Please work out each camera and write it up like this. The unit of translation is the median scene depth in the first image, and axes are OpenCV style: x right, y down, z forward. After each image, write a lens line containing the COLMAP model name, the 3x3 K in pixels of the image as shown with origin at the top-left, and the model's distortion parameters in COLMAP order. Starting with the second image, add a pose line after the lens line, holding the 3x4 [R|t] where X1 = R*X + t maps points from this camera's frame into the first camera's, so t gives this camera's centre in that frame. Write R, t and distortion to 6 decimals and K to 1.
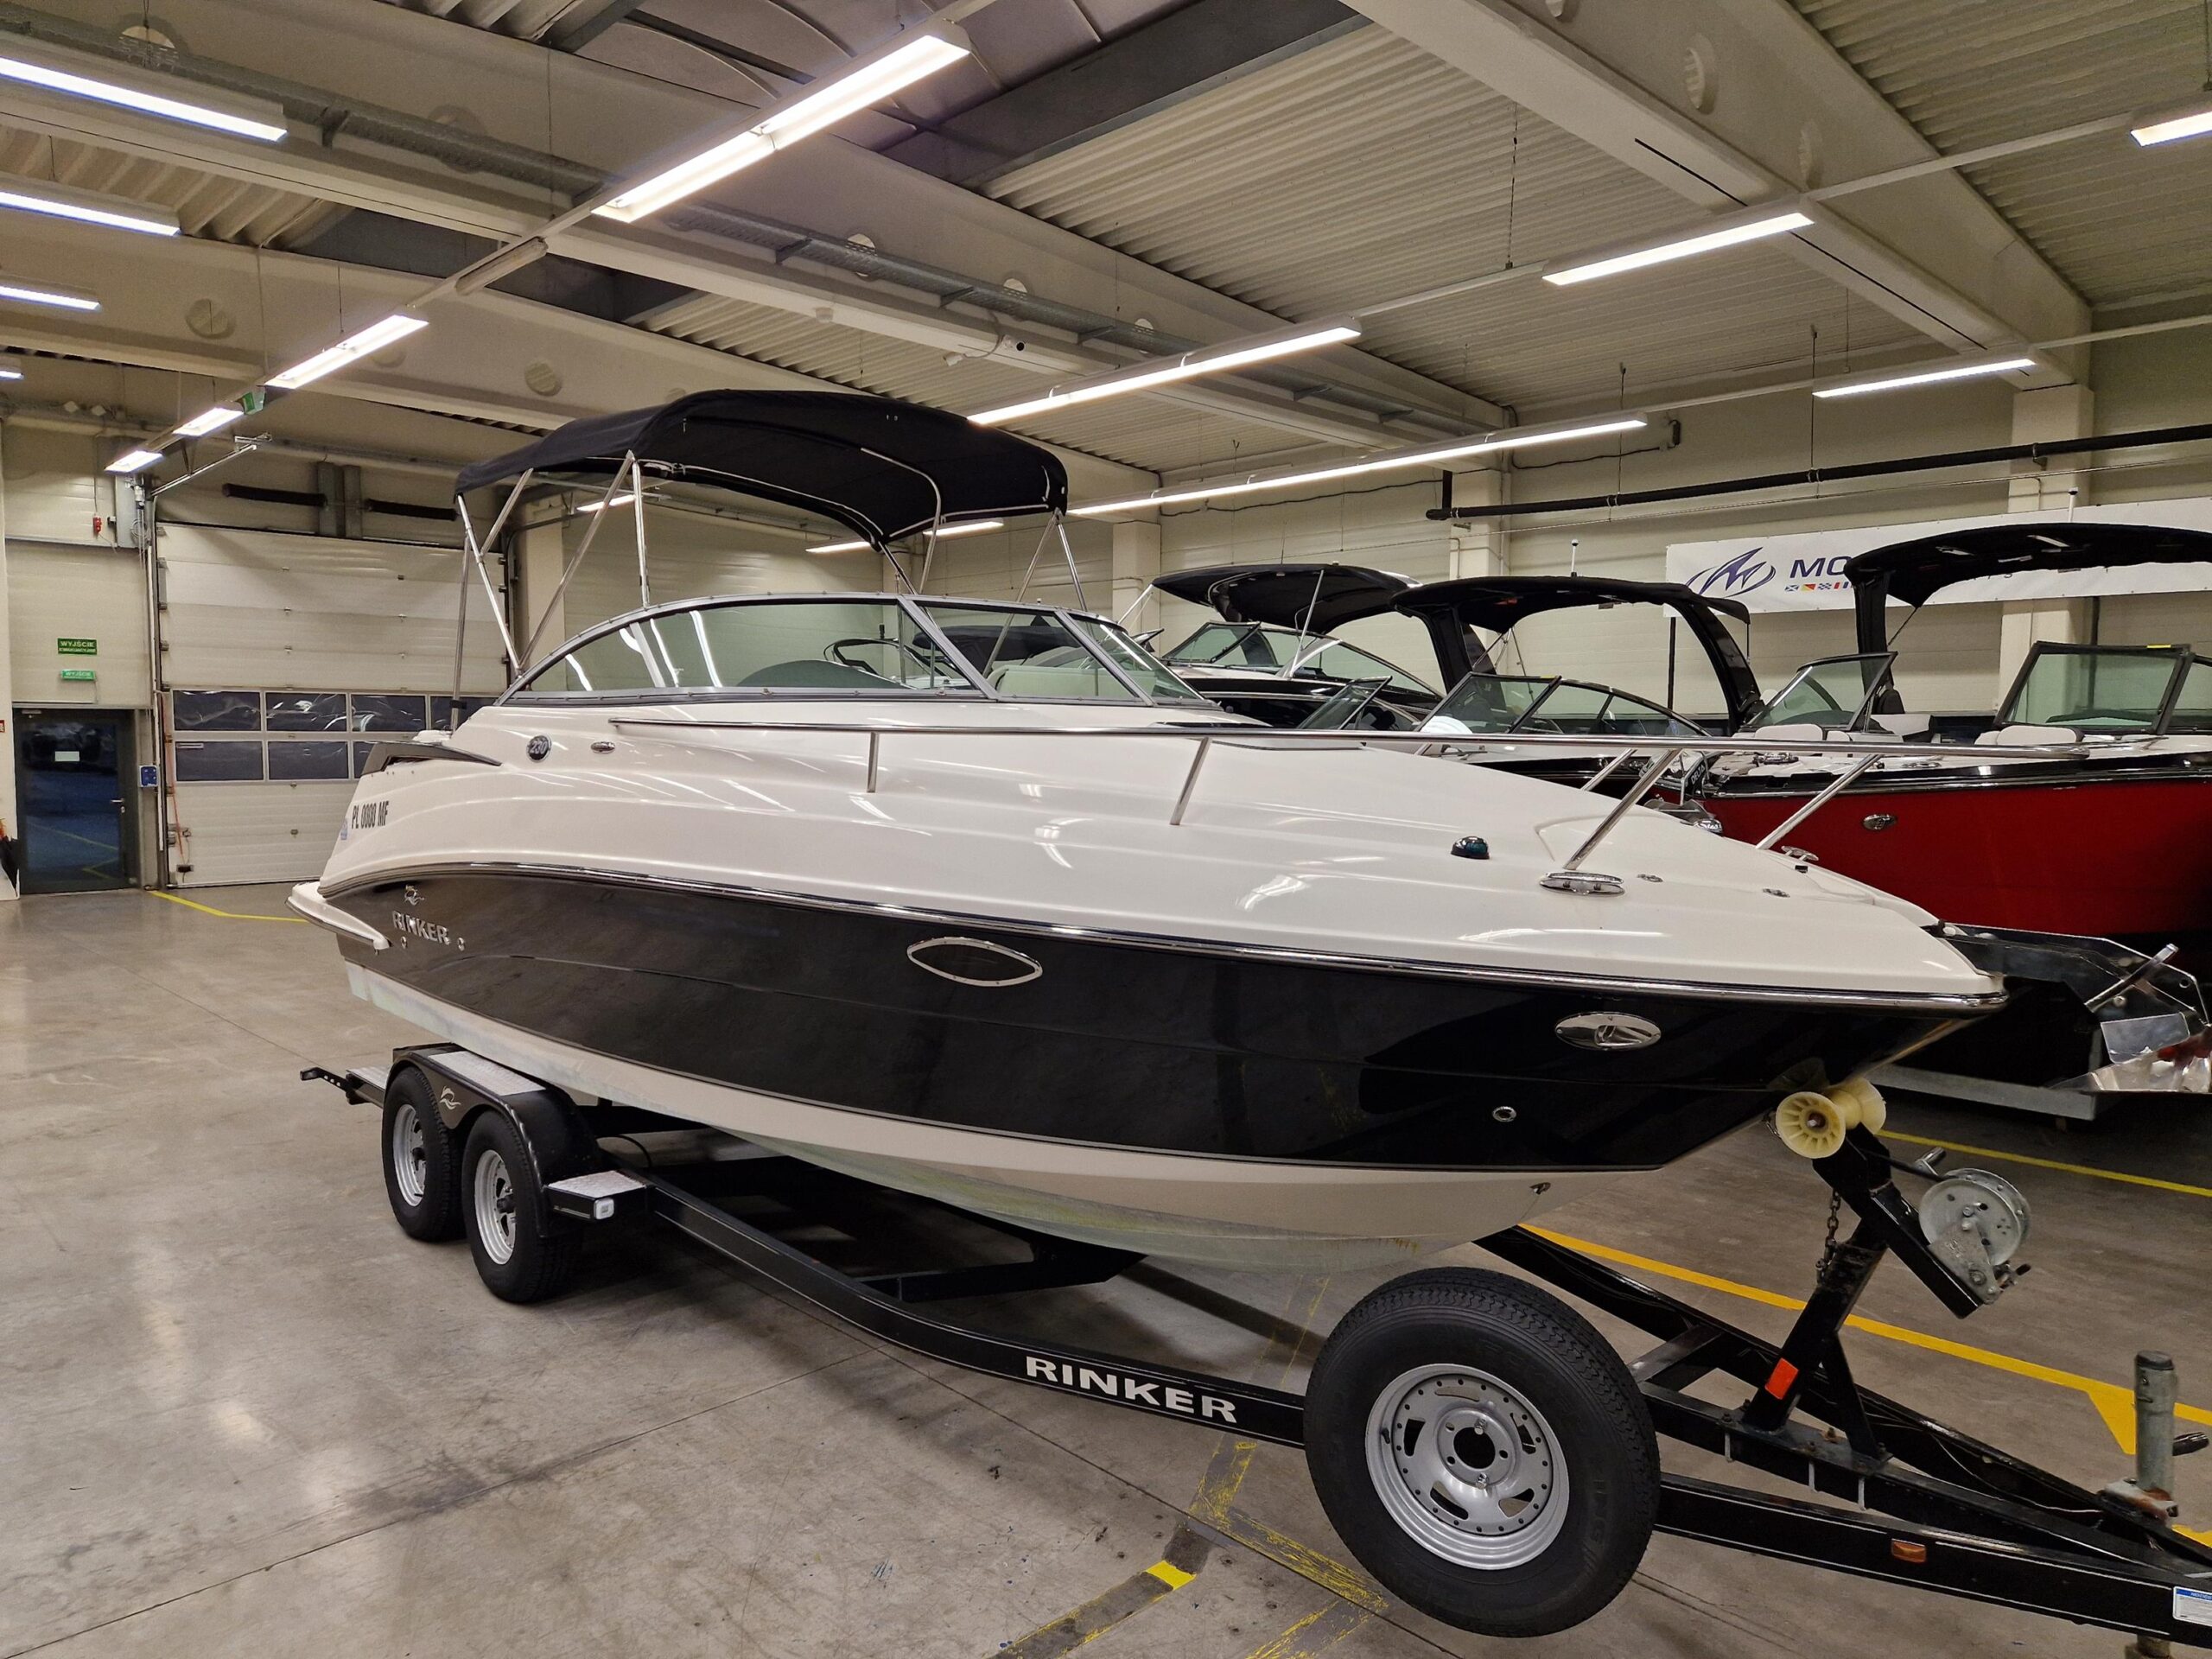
lens RADIAL K [[1483.7, 0, 1106.0], [0, 1483.7, 846.4], [0, 0, 1]] dist [0.080064, -0.069884]
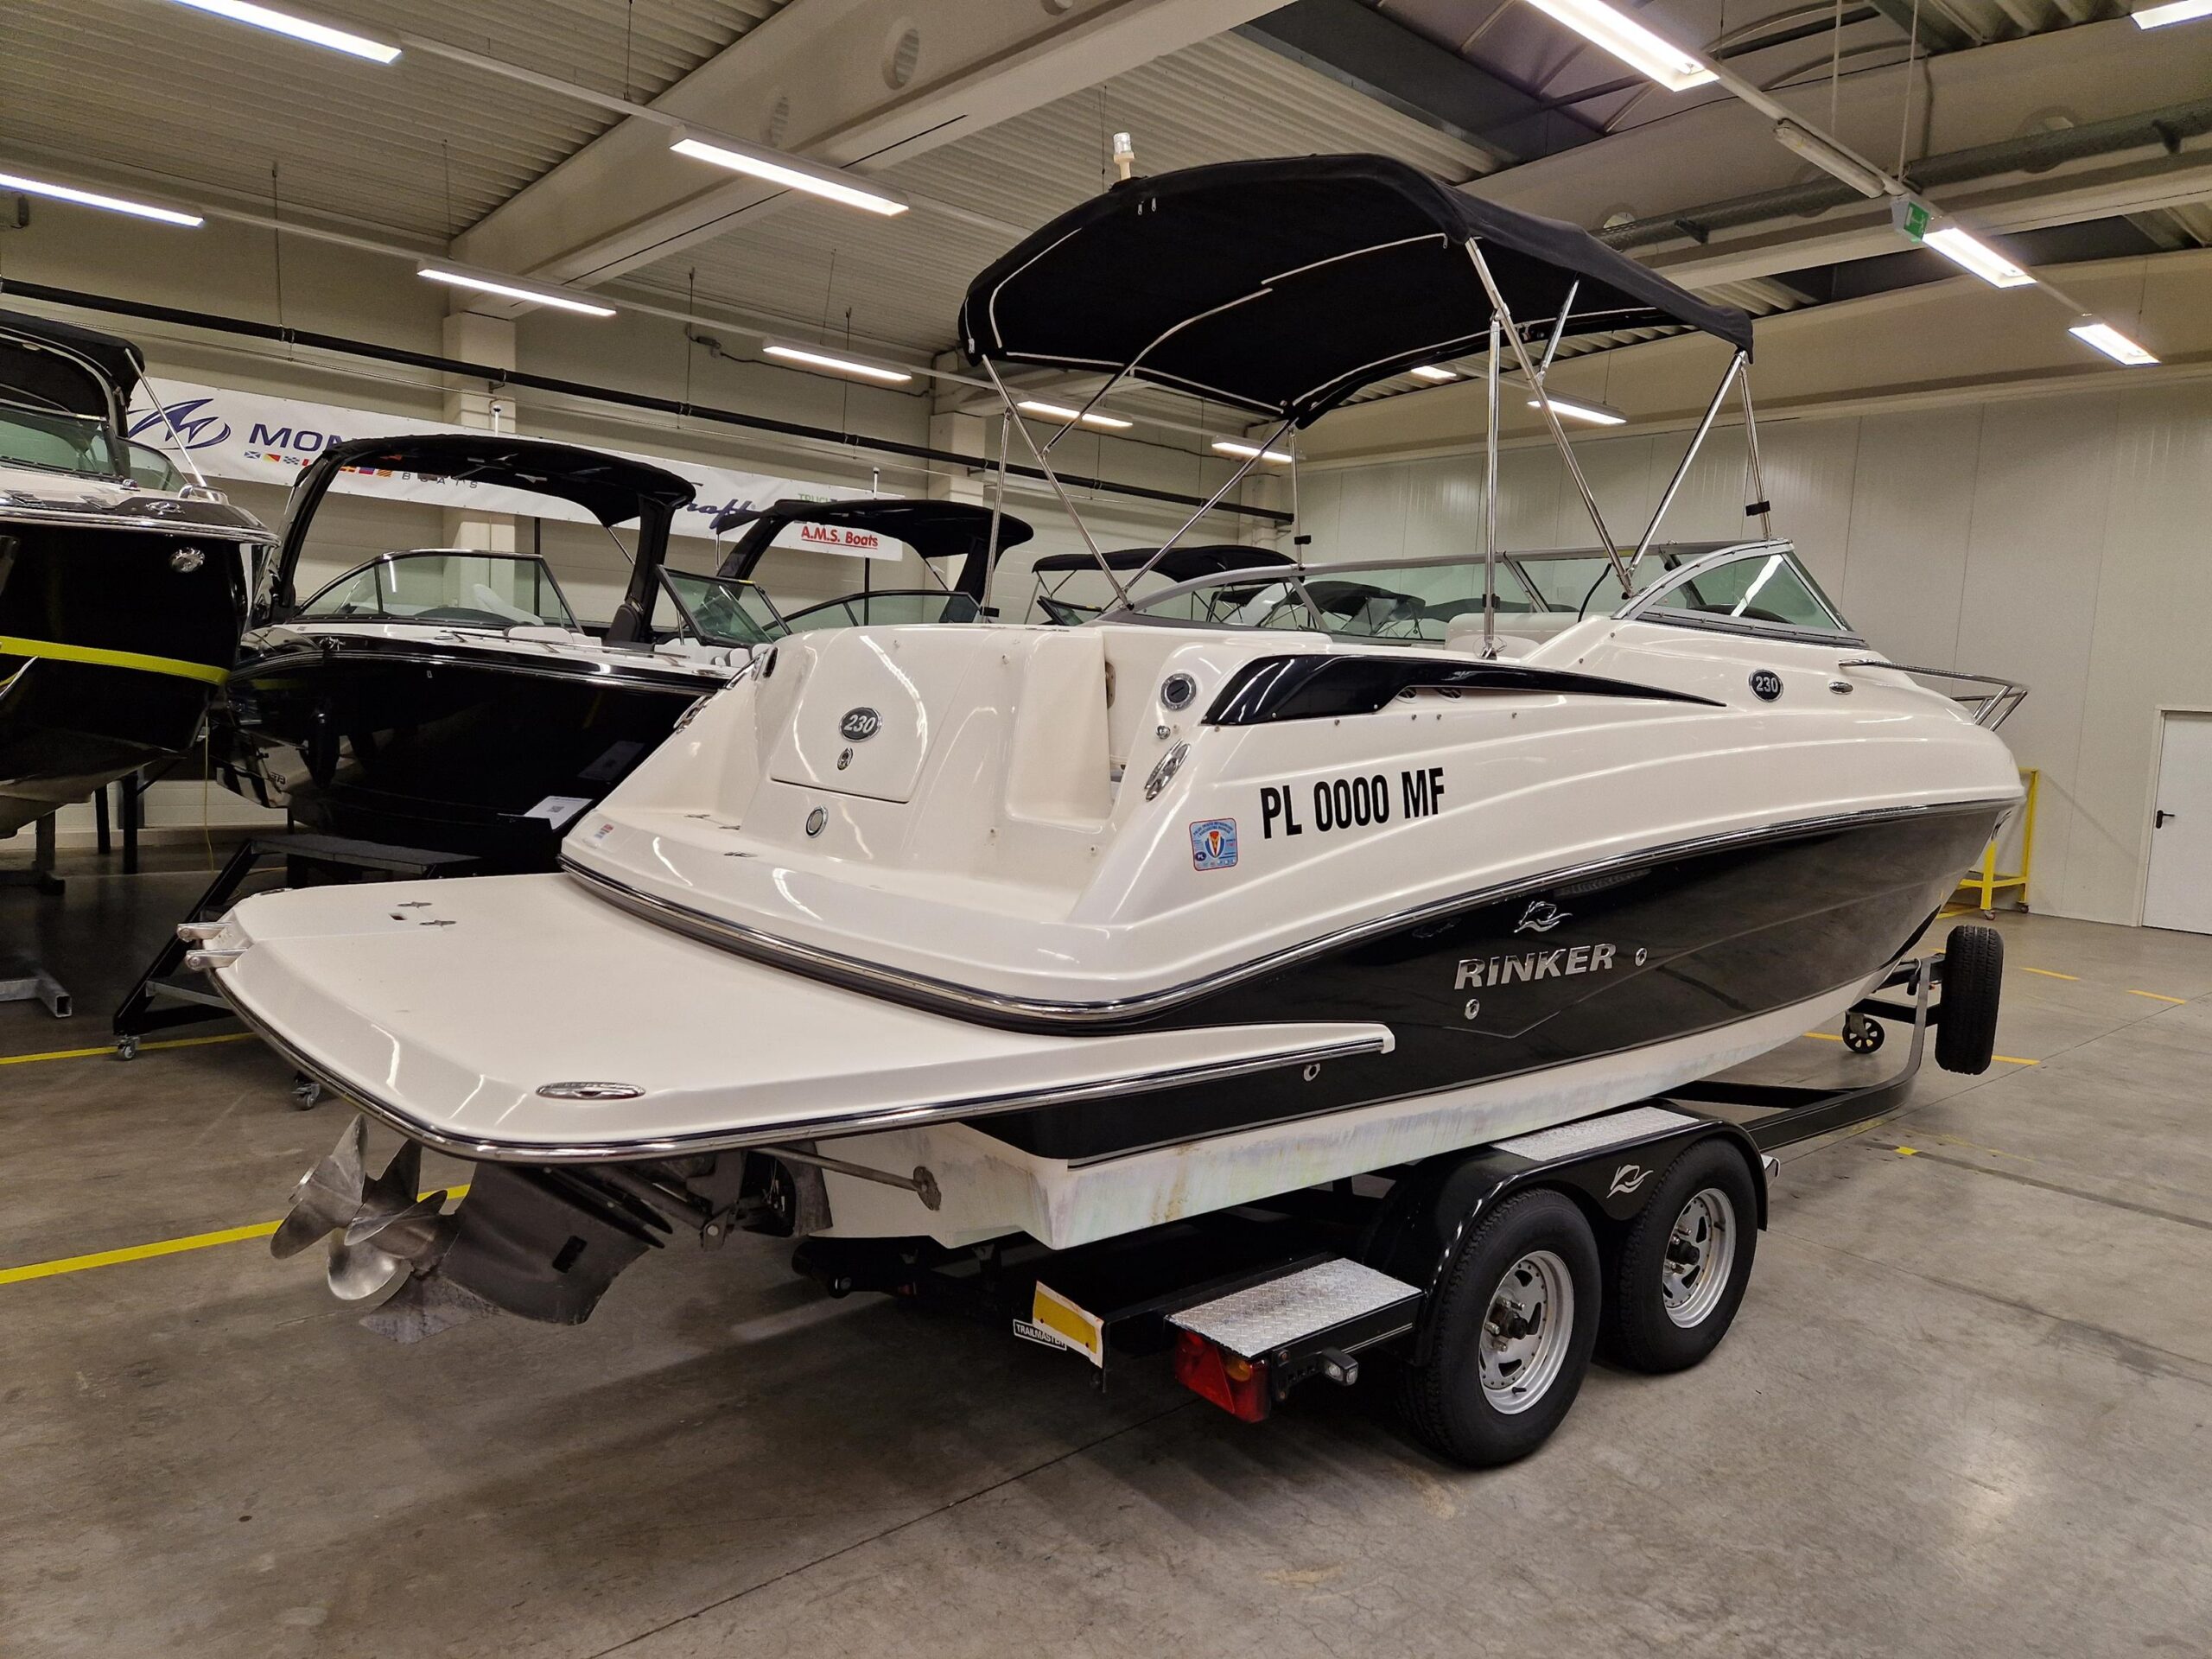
lens RADIAL K [[1483.7, 0, 1106.0], [0, 1483.7, 846.4], [0, 0, 1]] dist [0.080064, -0.069884]
pose [[0.024555, -0.111800, 0.993427, -1.274464], [0.027118, 0.993436, 0.111130, -0.081423], [-0.999331, 0.024211, 0.027426, 1.385025]]
